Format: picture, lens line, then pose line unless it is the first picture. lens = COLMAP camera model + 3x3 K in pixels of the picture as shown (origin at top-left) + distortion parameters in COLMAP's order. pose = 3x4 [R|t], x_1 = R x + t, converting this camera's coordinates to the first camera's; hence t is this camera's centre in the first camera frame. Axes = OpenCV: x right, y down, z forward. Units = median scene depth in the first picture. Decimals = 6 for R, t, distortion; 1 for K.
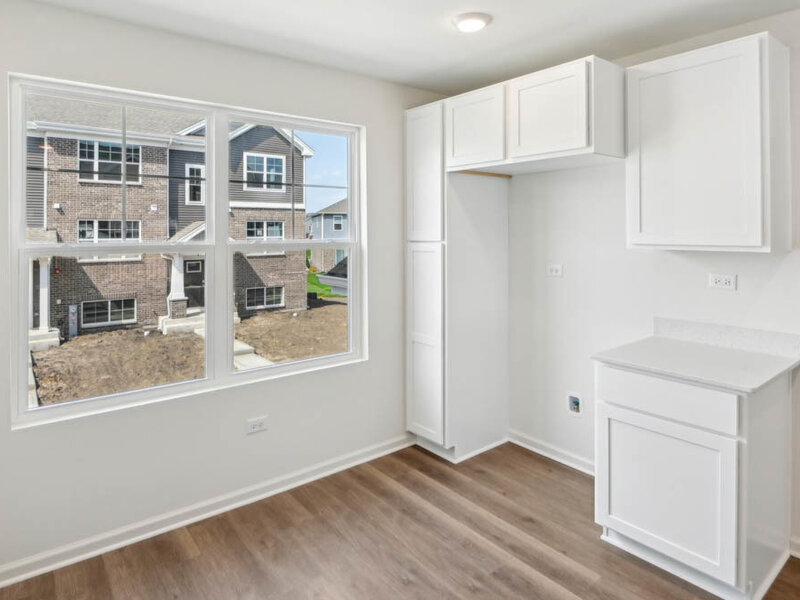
lens RADIAL K [[499.5, 0, 397.5], [0, 499.5, 214.2], [0, 0, 1]] dist [-0.007346, -0.004520]
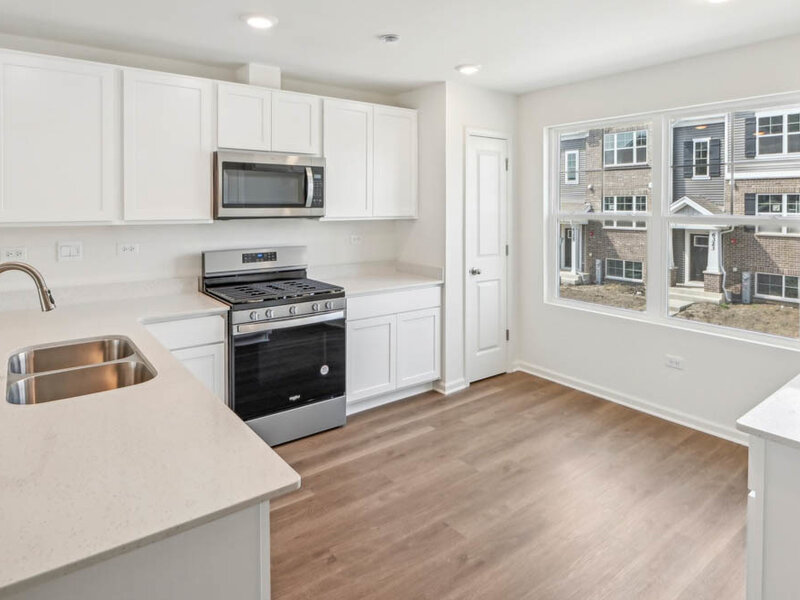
lens RADIAL K [[499.5, 0, 397.5], [0, 499.5, 214.2], [0, 0, 1]] dist [-0.007346, -0.004520]
pose [[-0.025019, 0.024165, -0.999395, 0.936160], [0.028725, 0.999312, 0.023443, 0.004635], [0.999274, -0.028121, -0.025696, 0.340975]]
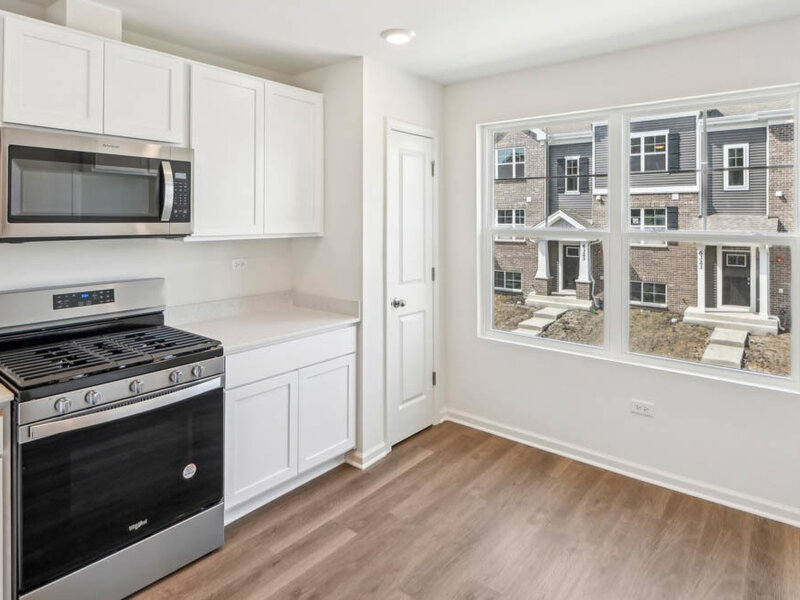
lens RADIAL K [[501.9, 0, 404.2], [0, 501.9, 216.6], [0, 0, 1]] dist [-0.008400, -0.003107]
pose [[0.218571, 0.003039, -0.975816, 0.600417], [0.025530, 0.999635, 0.008831, 0.004638], [0.975487, -0.026843, 0.218413, 0.293368]]
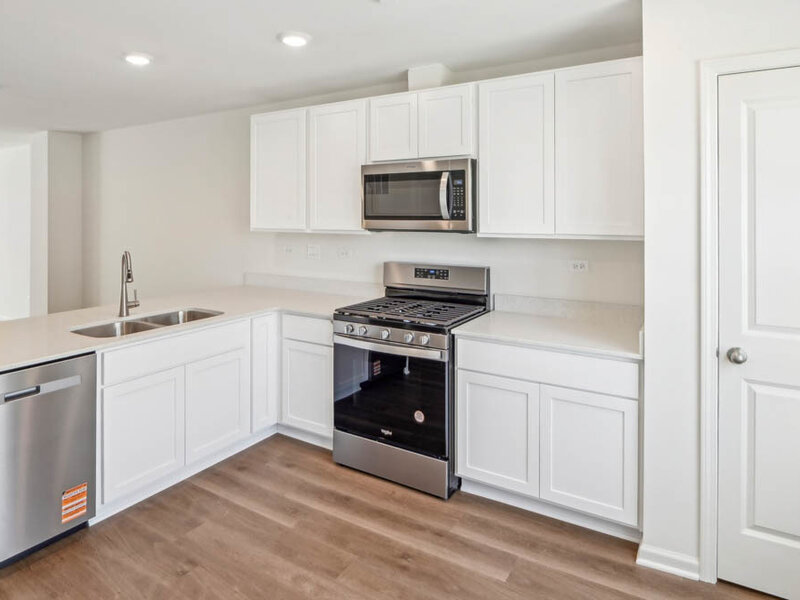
lens RADIAL K [[499.5, 0, 397.5], [0, 499.5, 214.2], [0, 0, 1]] dist [-0.007346, -0.004520]
pose [[-0.940375, 0.005069, -0.340101, 0.153661], [0.015470, 0.999492, -0.027876, 0.026048], [0.339787, -0.031475, -0.939976, 1.030149]]
